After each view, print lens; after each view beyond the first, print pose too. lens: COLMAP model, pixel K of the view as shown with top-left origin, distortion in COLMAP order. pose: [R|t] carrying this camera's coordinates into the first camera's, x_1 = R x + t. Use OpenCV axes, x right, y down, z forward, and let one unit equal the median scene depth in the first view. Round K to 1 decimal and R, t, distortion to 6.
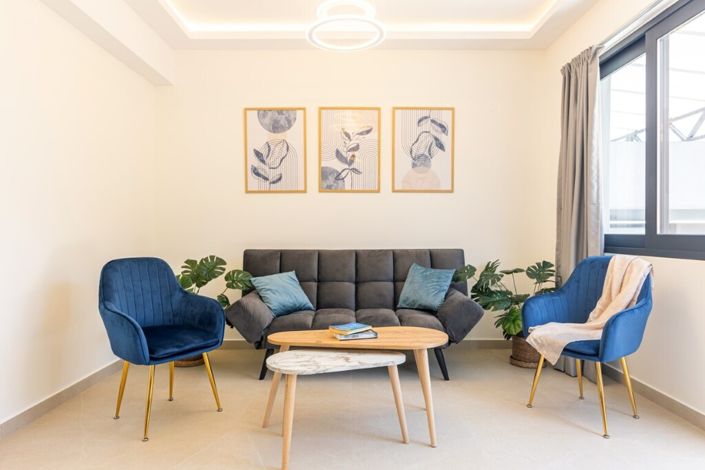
lens RADIAL K [[470.4, 0, 352.5], [0, 470.4, 235.0], [0, 0, 1]] dist [0.008955, 0.000745]
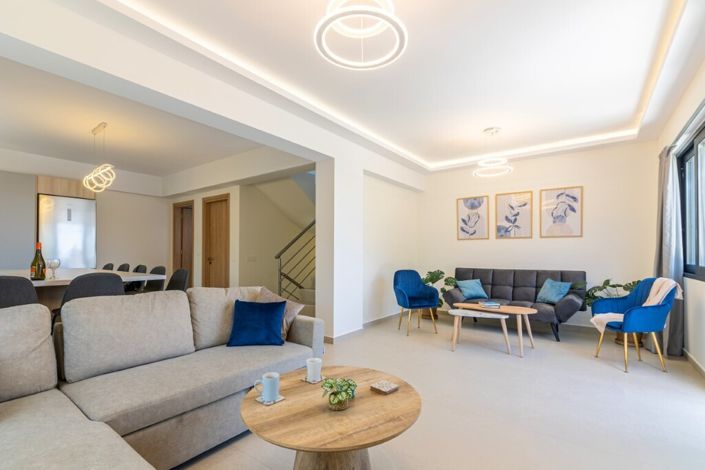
lens RADIAL K [[322.1, 0, 352.5], [0, 322.1, 235.0], [0, 0, 1]] dist [-0.000867, 0.000052]
pose [[0.803789, -0.029816, -0.594167, 0.252381], [-0.008832, 0.998035, -0.062031, -0.020620], [0.594849, 0.055108, 0.801946, -0.422886]]
